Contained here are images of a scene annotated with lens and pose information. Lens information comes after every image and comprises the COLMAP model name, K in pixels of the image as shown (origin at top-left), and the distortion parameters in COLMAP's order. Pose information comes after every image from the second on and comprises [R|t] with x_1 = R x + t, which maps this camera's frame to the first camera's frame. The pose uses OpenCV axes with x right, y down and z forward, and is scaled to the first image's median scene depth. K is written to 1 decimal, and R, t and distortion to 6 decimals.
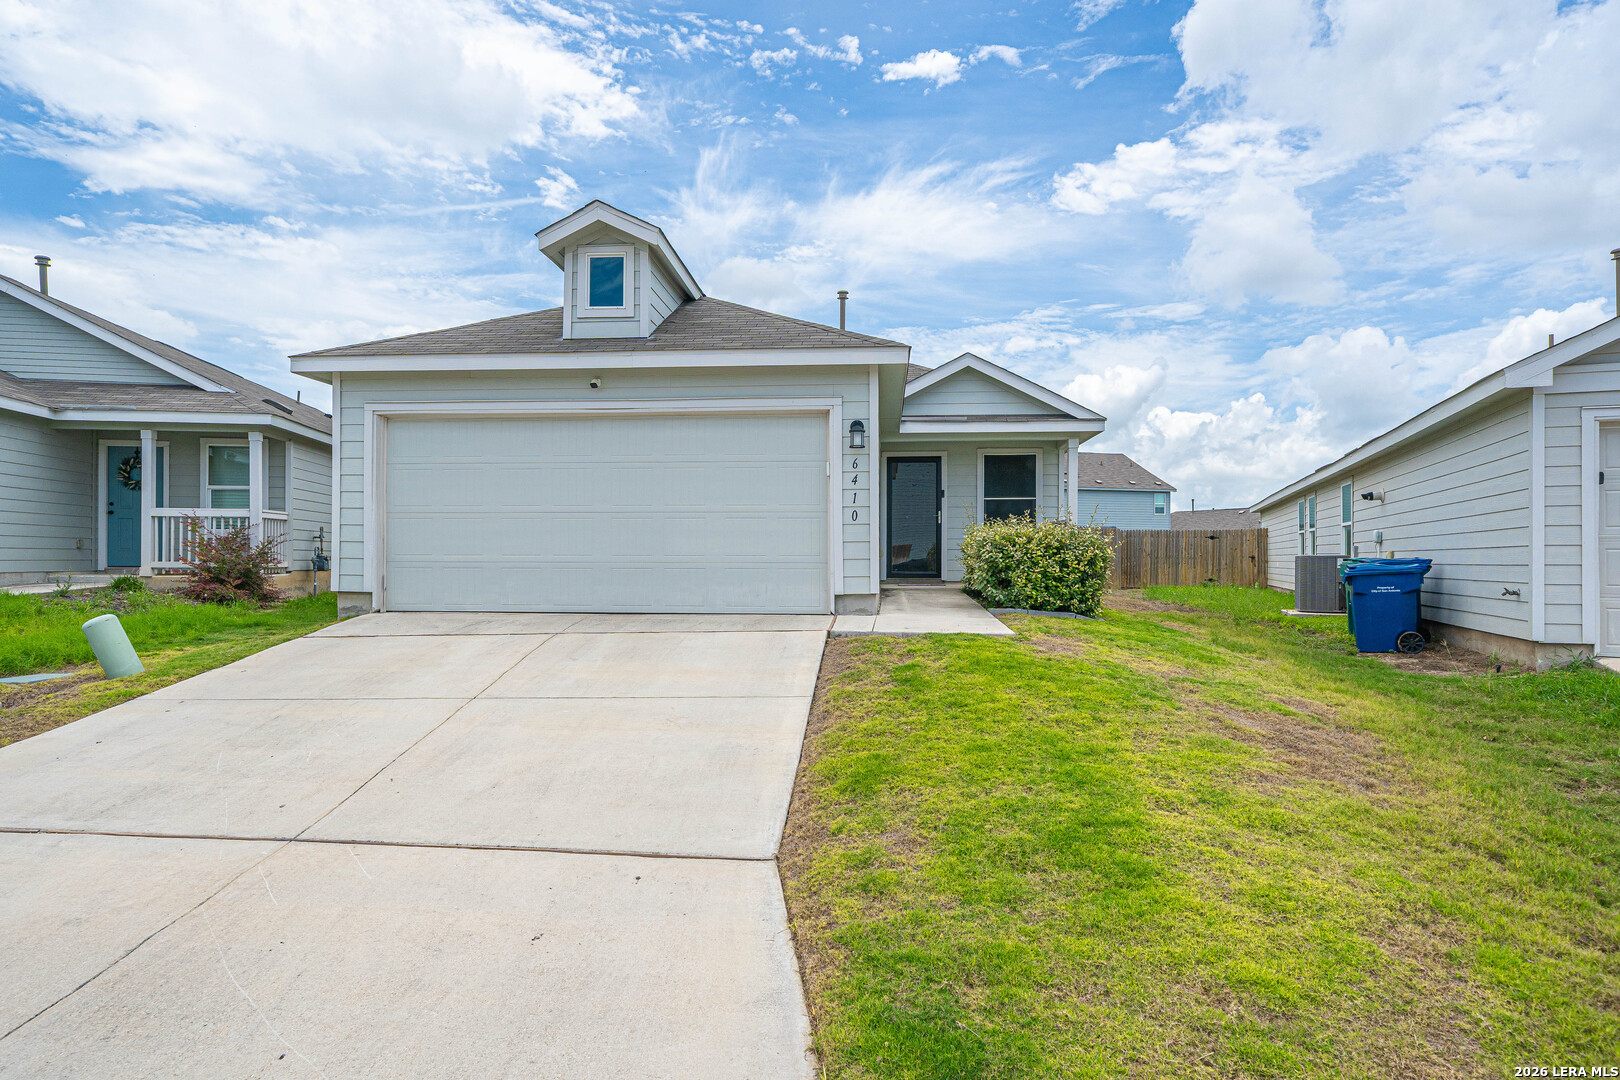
lens RADIAL K [[922.4, 0, 817.4], [0, 922.4, 564.0], [0, 0, 1]] dist [0.007583, 0.002844]
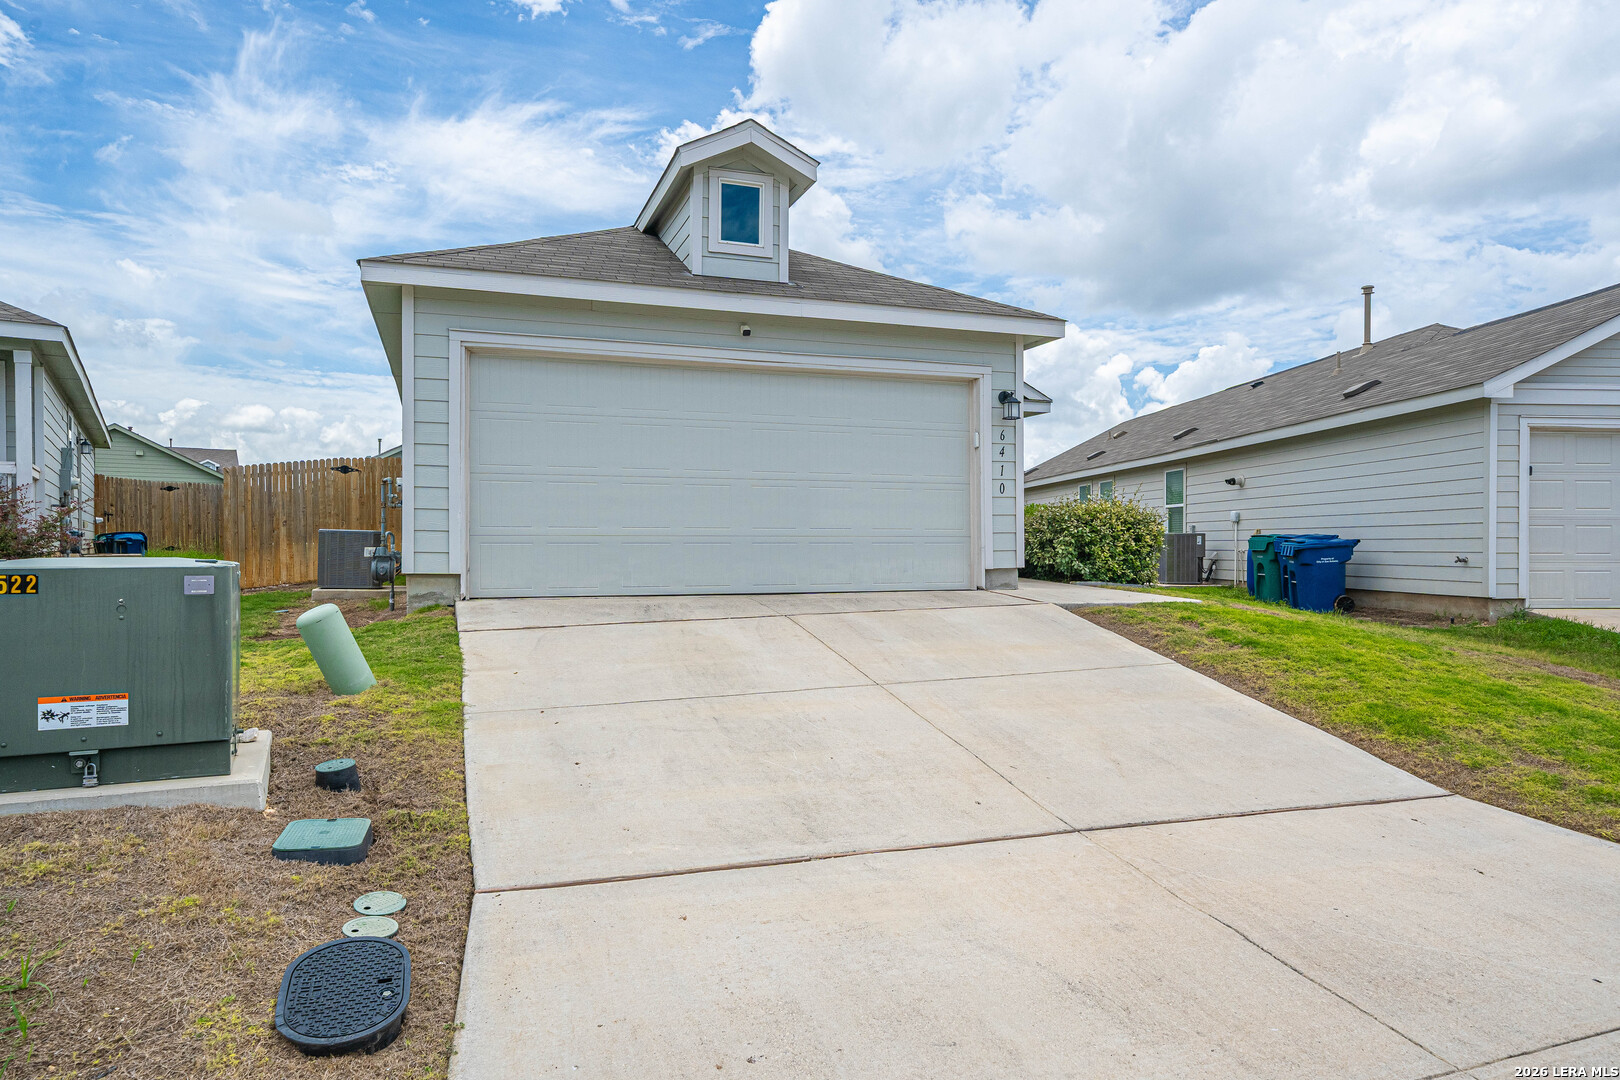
lens RADIAL K [[1010.1, 0, 817.5], [0, 1010.1, 555.6], [0, 0, 1]] dist [0.000914, 0.004851]
pose [[0.911089, -0.007010, 0.412151, -0.392100], [0.005406, 0.999973, 0.005058, 0.008577], [-0.412175, -0.002380, 0.911102, 0.070202]]
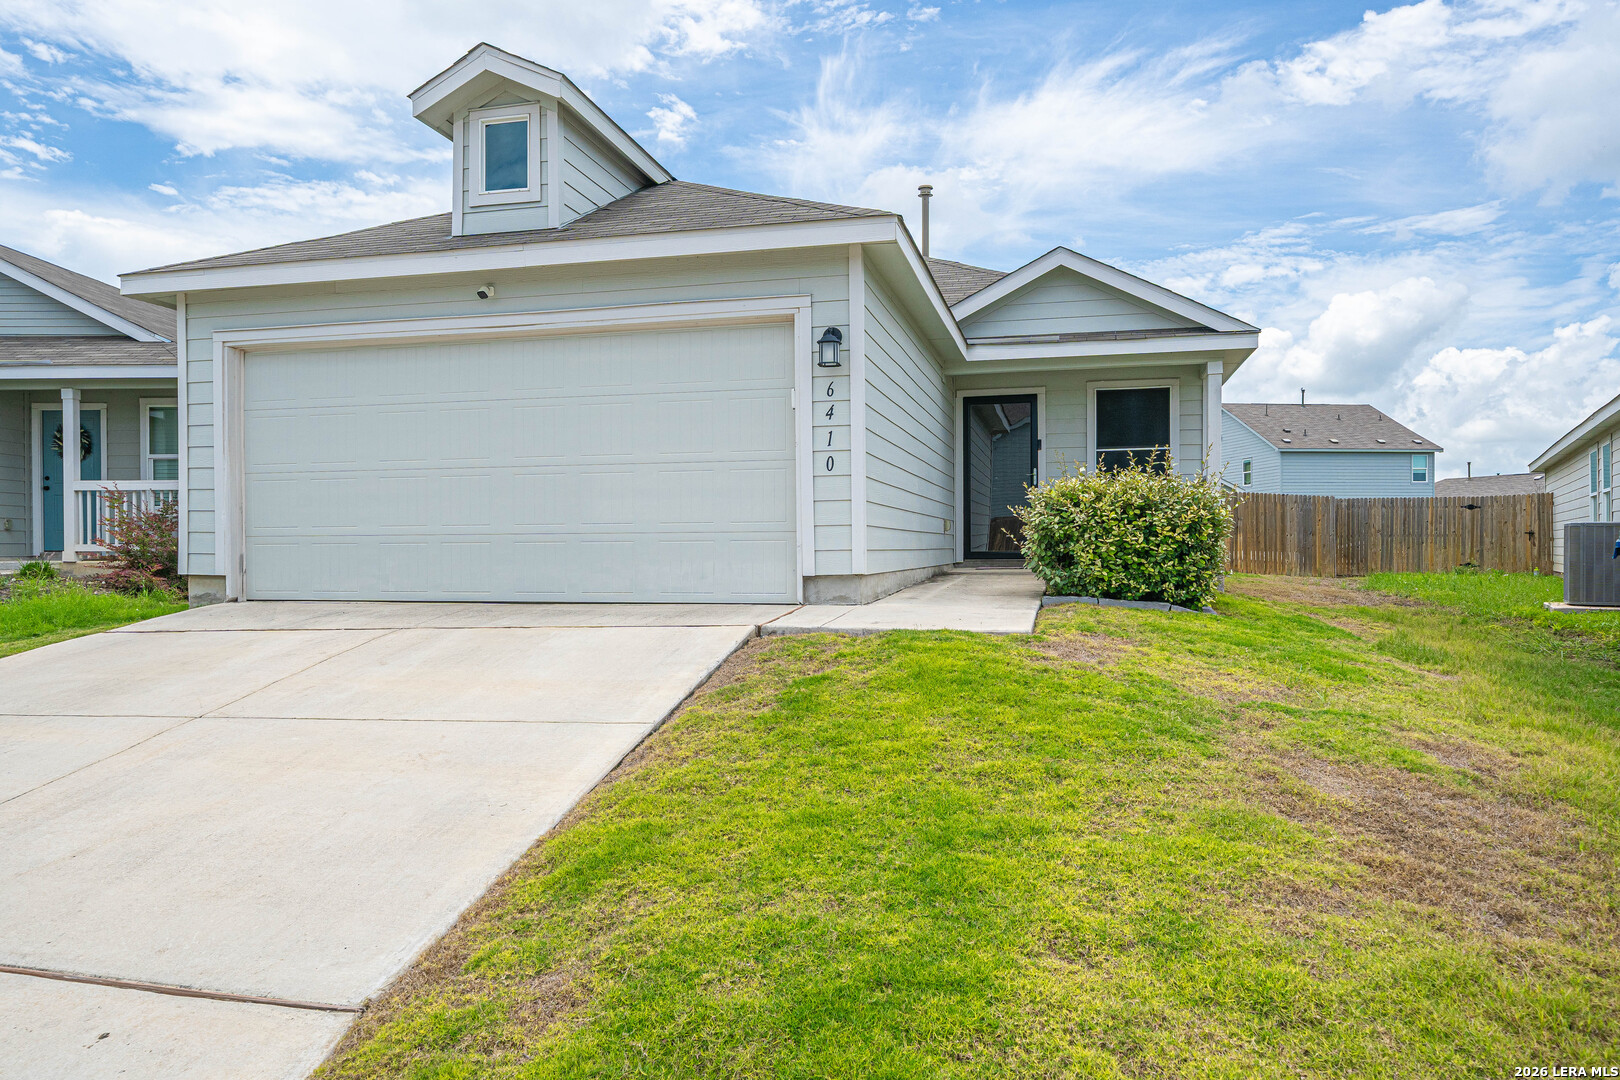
lens RADIAL K [[1100.7, 0, 814.1], [0, 1100.7, 555.3], [0, 0, 1]] dist [0.008425, -0.010120]
pose [[0.987352, -0.006322, -0.158417, 0.108513], [0.006460, 0.999979, 0.000360, 0.011643], [0.158412, -0.001379, 0.987372, 0.114843]]
